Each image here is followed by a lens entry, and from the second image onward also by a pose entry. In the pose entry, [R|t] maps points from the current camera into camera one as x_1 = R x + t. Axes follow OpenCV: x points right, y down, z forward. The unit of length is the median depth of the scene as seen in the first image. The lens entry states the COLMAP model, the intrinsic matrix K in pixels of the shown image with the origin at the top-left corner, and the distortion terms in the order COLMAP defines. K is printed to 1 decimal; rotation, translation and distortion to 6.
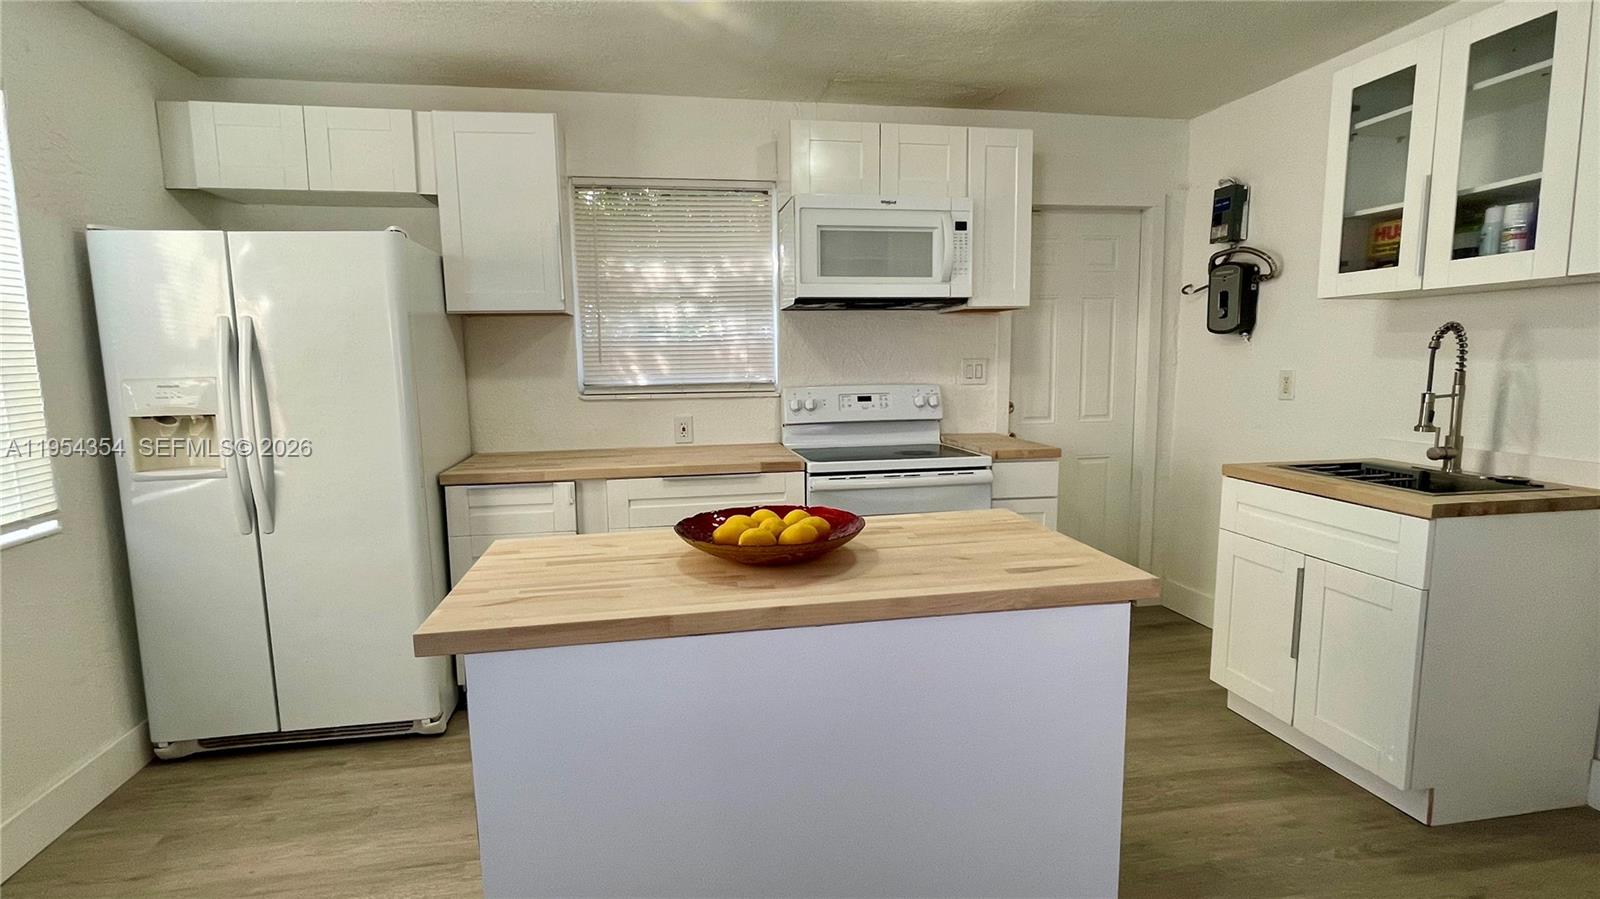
lens RADIAL K [[768.9, 0, 800.0], [0, 768.9, 449.5], [0, 0, 1]] dist [0.001171, 0.000171]
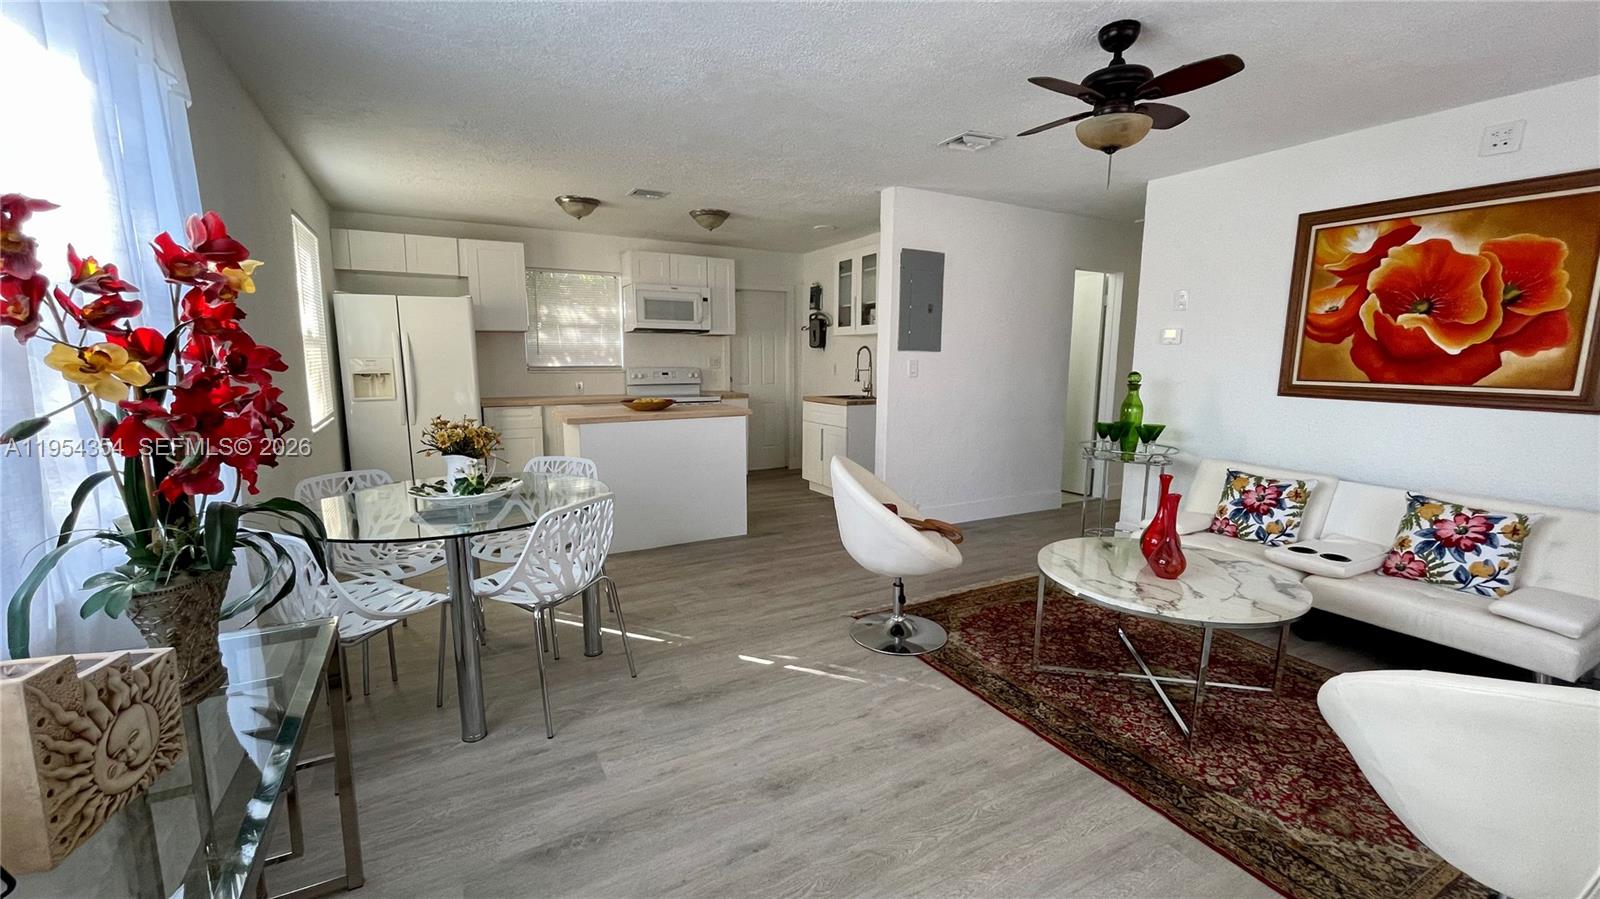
lens RADIAL K [[625.5, 0, 800.0], [0, 625.5, 449.5], [0, 0, 1]] dist [0.001132, 0.000017]
pose [[0.950091, -0.029692, 0.310556, -0.123791], [0.023793, 0.999458, 0.022765, 0.131882], [-0.311064, -0.014240, 0.950282, -0.915157]]
